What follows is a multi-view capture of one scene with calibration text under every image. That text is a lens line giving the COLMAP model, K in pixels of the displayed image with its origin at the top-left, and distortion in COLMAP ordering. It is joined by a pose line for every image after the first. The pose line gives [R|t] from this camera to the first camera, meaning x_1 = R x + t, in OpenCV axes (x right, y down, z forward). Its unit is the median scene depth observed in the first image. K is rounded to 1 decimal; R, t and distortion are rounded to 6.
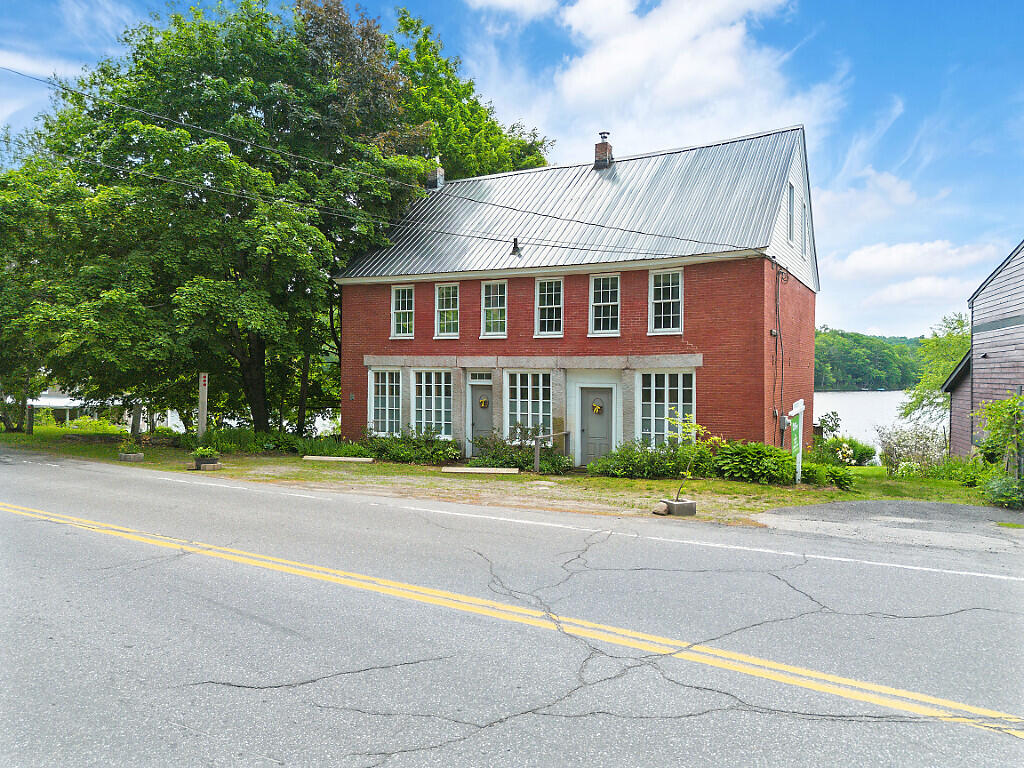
lens RADIAL K [[711.7, 0, 512.0], [0, 711.7, 384.0], [0, 0, 1]] dist [0.059311, -0.057319]
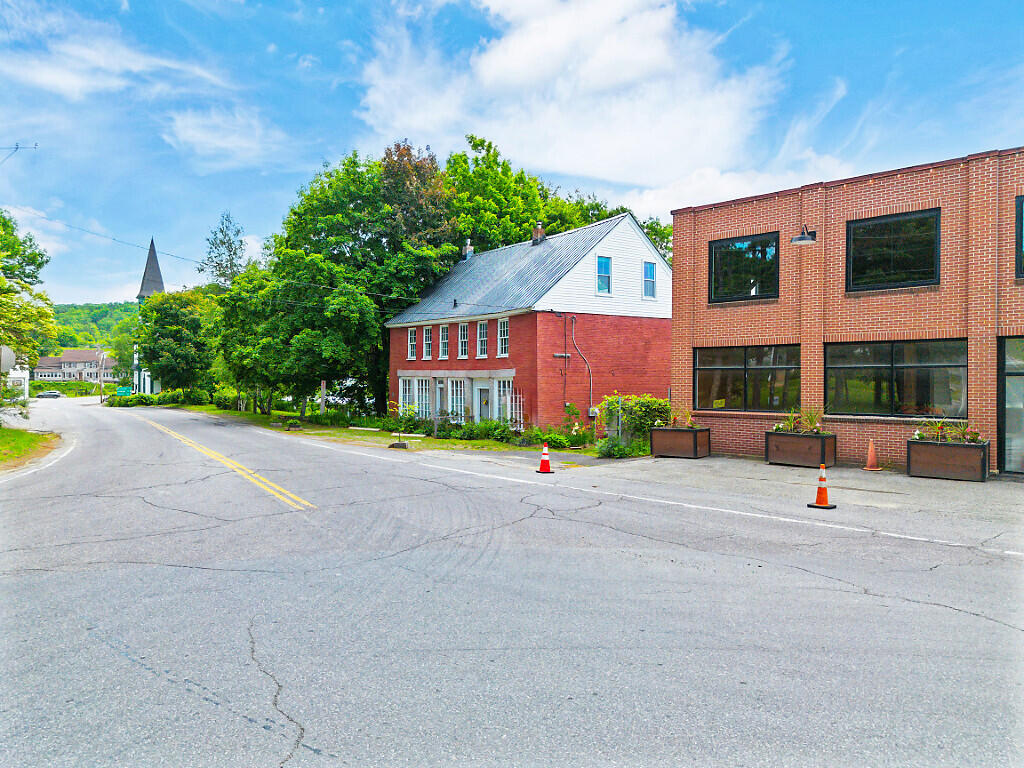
lens RADIAL K [[711.7, 0, 512.0], [0, 711.7, 384.0], [0, 0, 1]] dist [0.059311, -0.057319]
pose [[0.903933, 0.000032, -0.427673, 0.833622], [-0.004311, 0.999950, -0.009037, 0.007539], [0.427651, 0.010013, 0.903888, -0.439466]]
